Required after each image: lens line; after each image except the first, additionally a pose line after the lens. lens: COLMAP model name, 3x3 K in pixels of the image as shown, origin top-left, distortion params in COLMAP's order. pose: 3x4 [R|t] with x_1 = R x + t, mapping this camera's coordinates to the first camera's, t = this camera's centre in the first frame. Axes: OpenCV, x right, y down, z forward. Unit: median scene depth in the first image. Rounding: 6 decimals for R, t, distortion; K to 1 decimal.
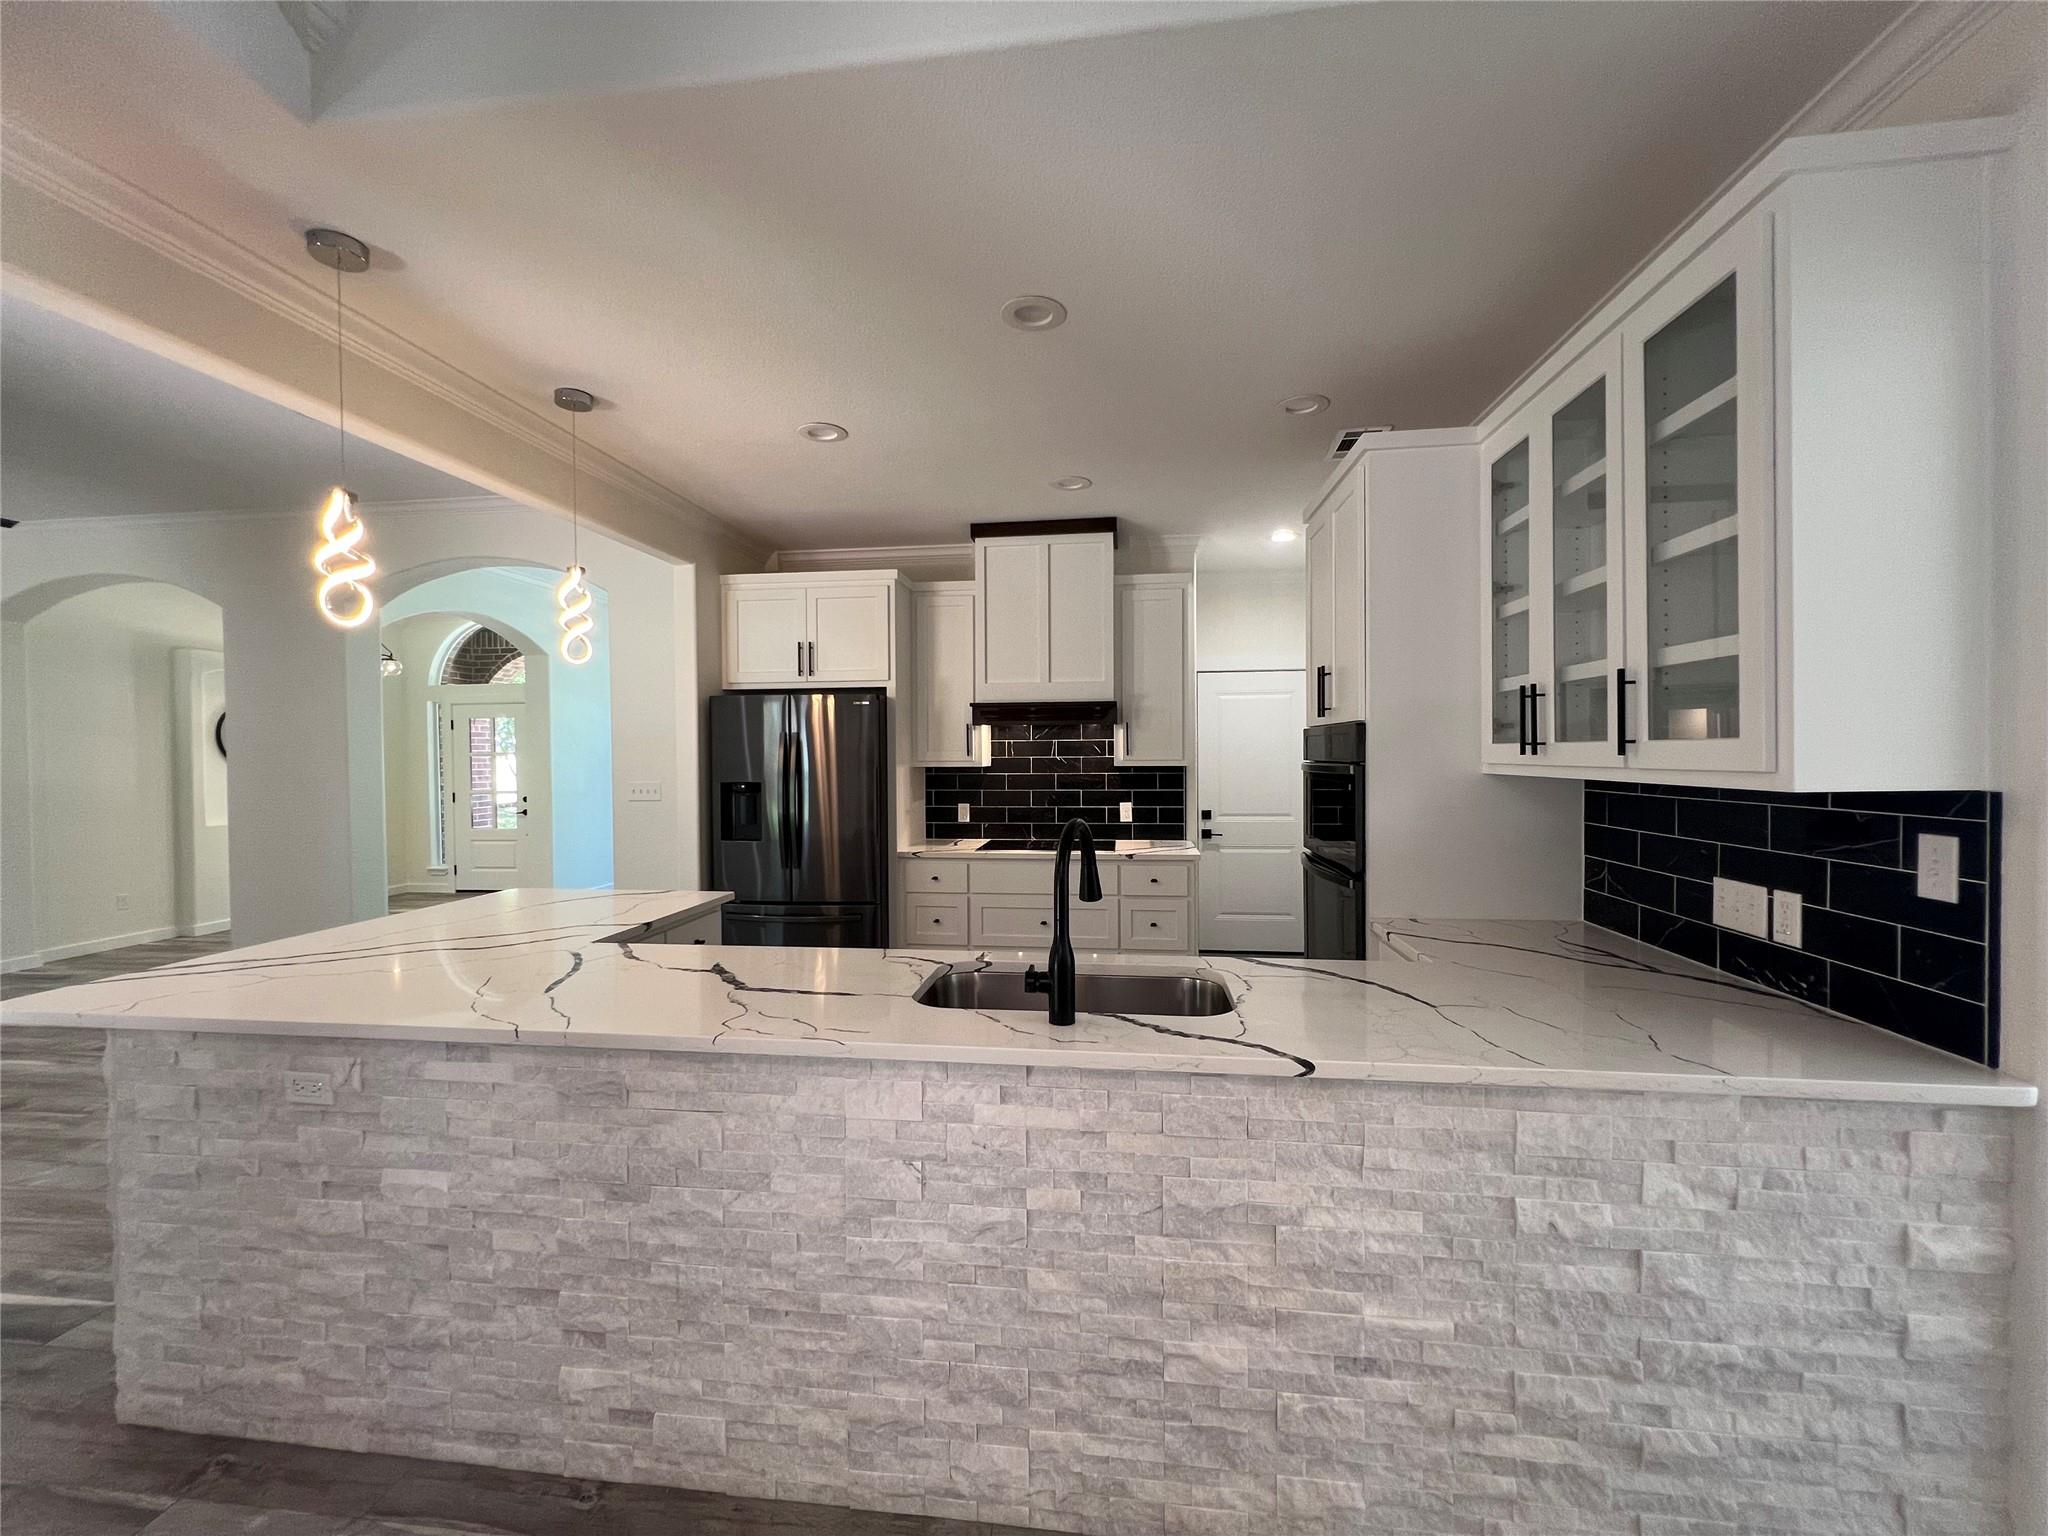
lens RADIAL K [[821.5, 0, 1020.4], [0, 821.5, 765.3], [0, 0, 1]] dist [-0.002709, 0.001617]
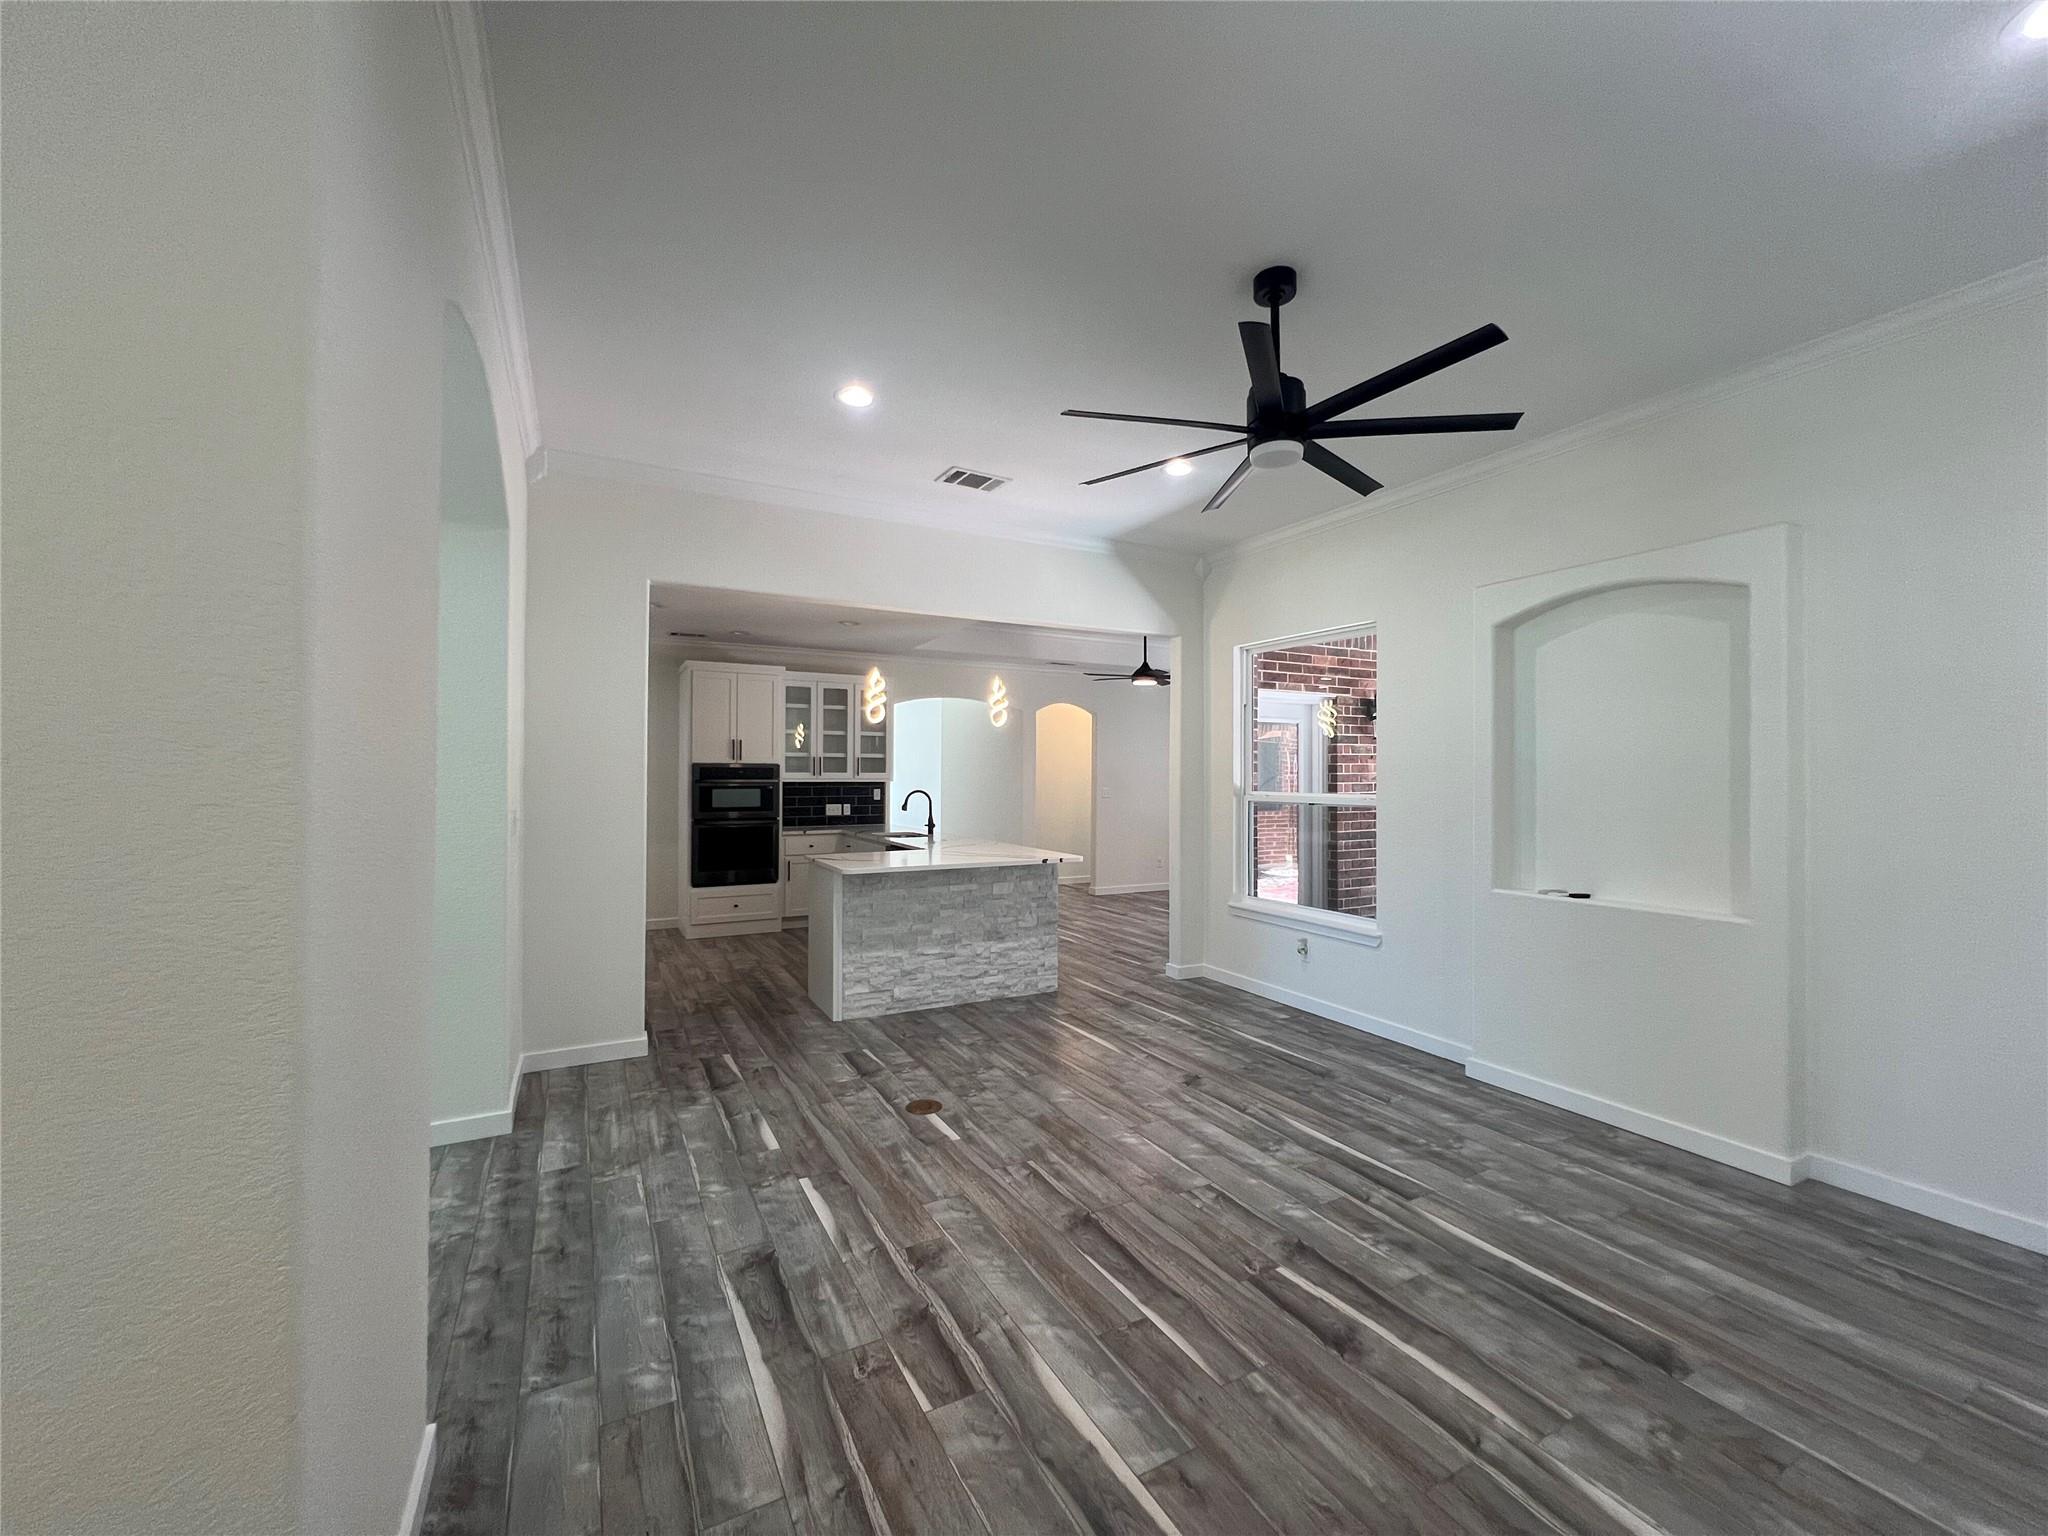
lens RADIAL K [[821.5, 0, 1020.0], [0, 821.5, 764.6], [0, 0, 1]] dist [-0.002709, 0.001617]
pose [[-0.574538, 0.018347, 0.818273, -3.505769], [0.015539, 0.999813, -0.011507, -0.008152], [-0.818331, 0.006104, -0.574715, 2.841222]]
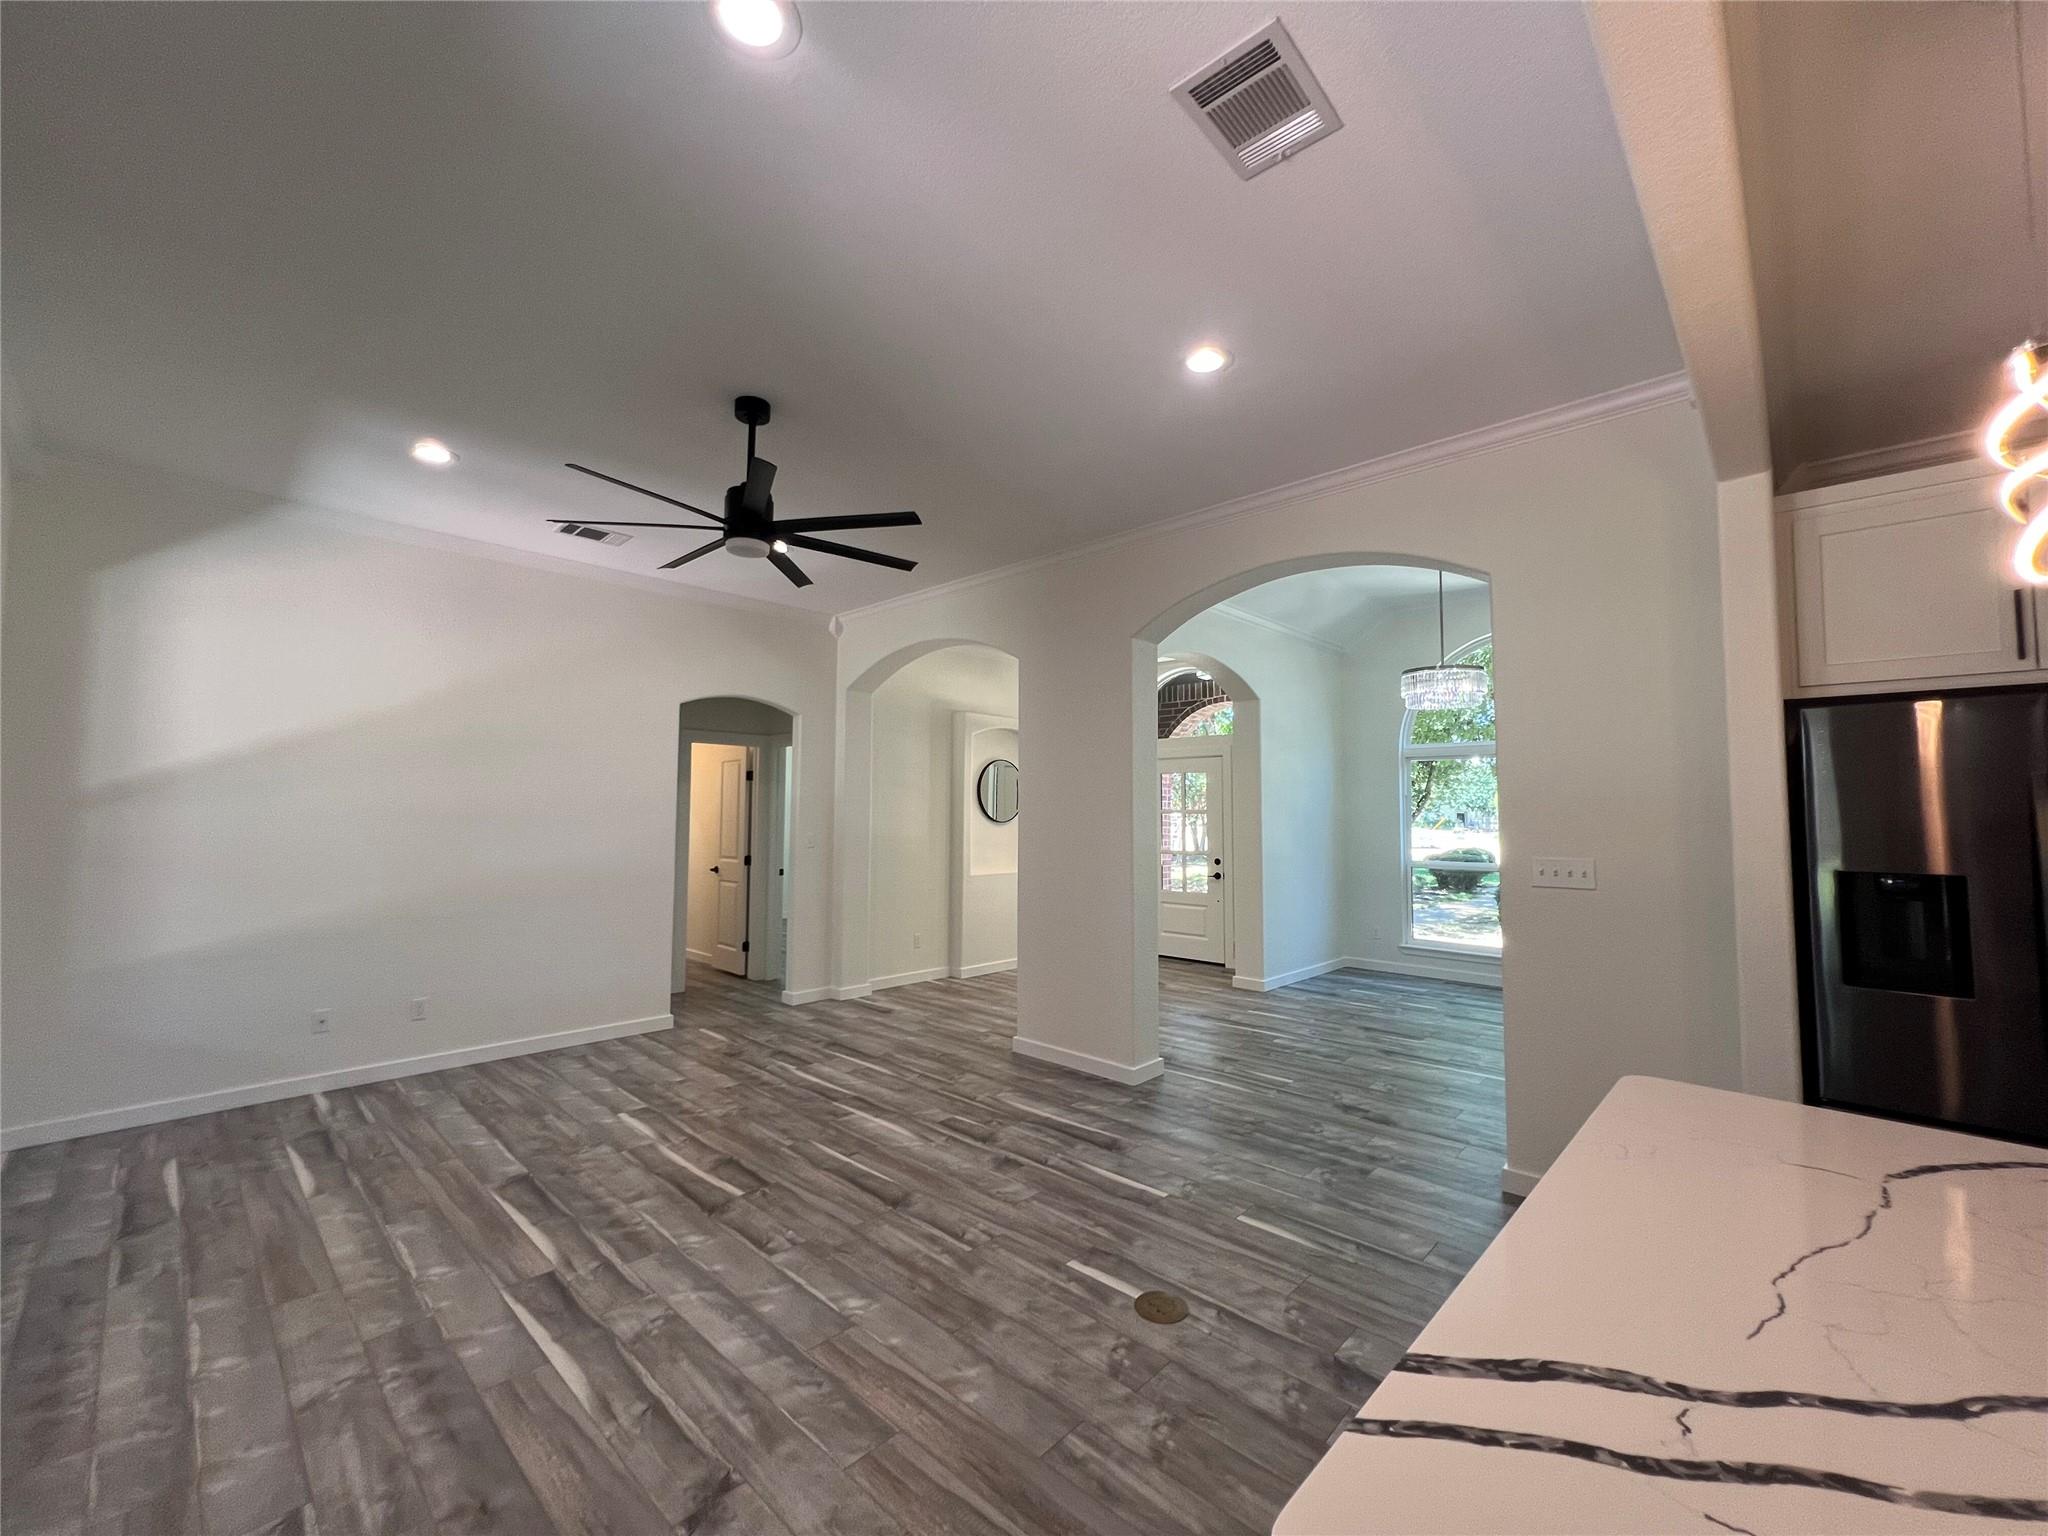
lens RADIAL K [[821.5, 0, 1019.7], [0, 821.5, 760.7], [0, 0, 1]] dist [-0.002709, 0.001617]
pose [[0.802051, -0.023667, -0.596787, -1.120046], [-0.023785, 0.997156, -0.071511, 0.000711], [0.596782, 0.071550, 0.799207, 0.640151]]
